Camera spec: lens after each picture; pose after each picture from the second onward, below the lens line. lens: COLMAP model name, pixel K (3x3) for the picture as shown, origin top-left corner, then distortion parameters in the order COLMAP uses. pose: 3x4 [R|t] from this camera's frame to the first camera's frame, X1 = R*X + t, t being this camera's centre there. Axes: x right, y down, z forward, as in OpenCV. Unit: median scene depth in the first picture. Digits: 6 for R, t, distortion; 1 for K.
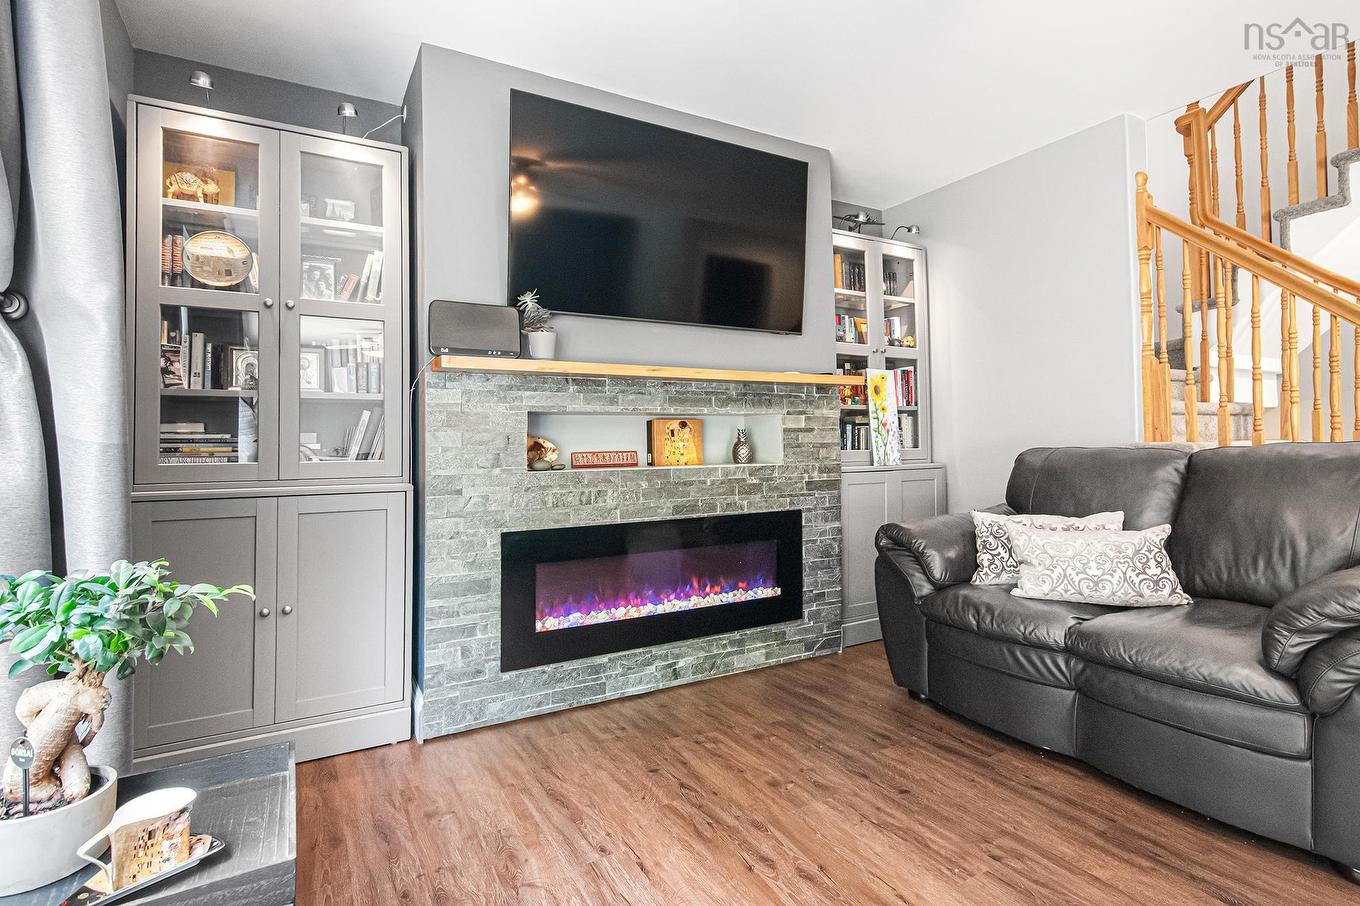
lens RADIAL K [[687.7, 0, 680.0], [0, 687.7, 453.0], [0, 0, 1]] dist [0.001087, 0.000002]
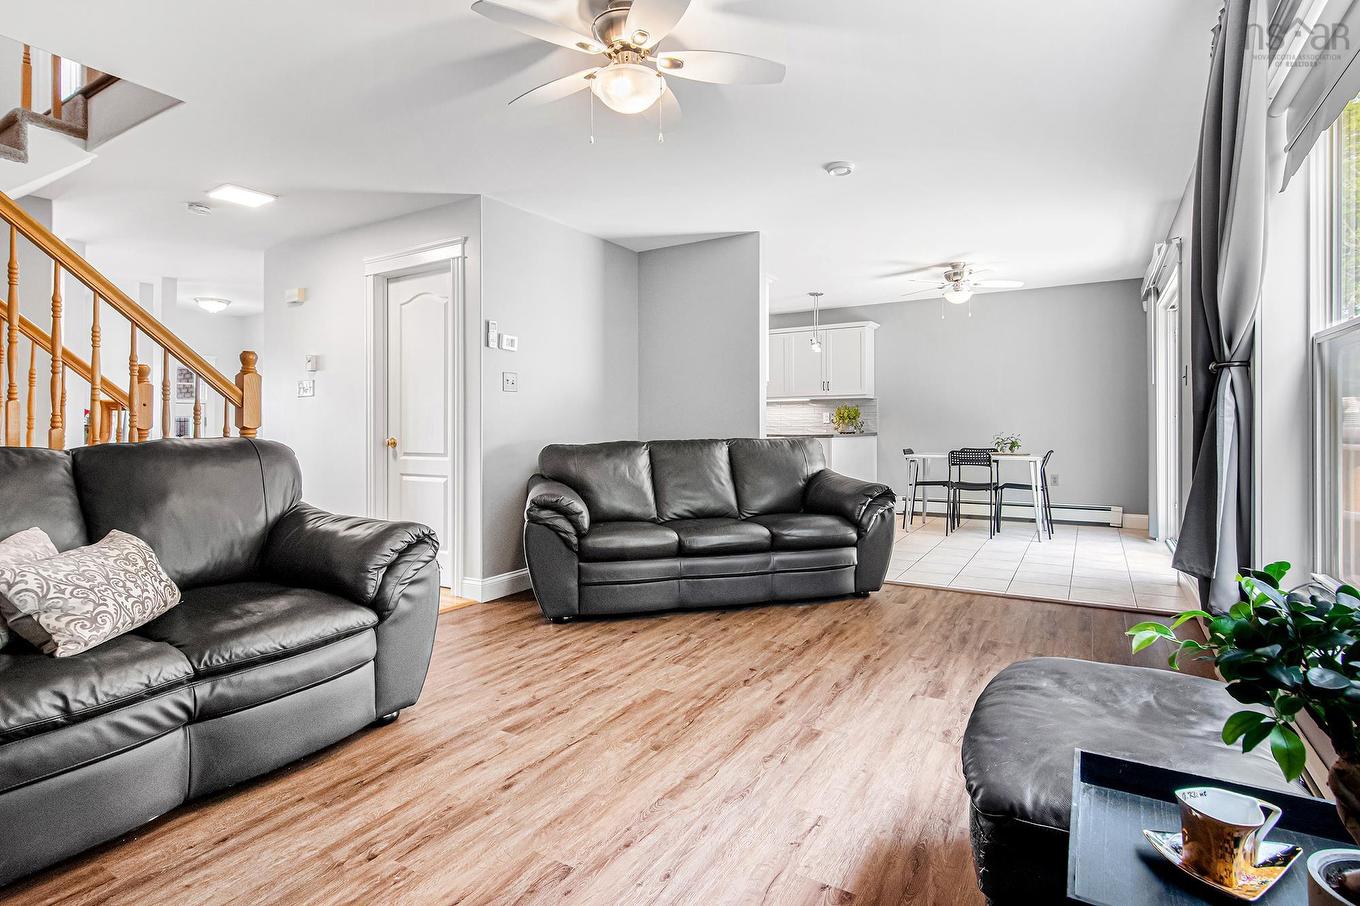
lens RADIAL K [[687.7, 0, 680.0], [0, 687.7, 453.0], [0, 0, 1]] dist [0.001087, 0.000002]
pose [[-0.476614, -0.033058, 0.878491, -0.388111], [0.037172, 0.997641, 0.057708, -0.028485], [-0.878327, 0.060160, -0.474261, 0.649002]]
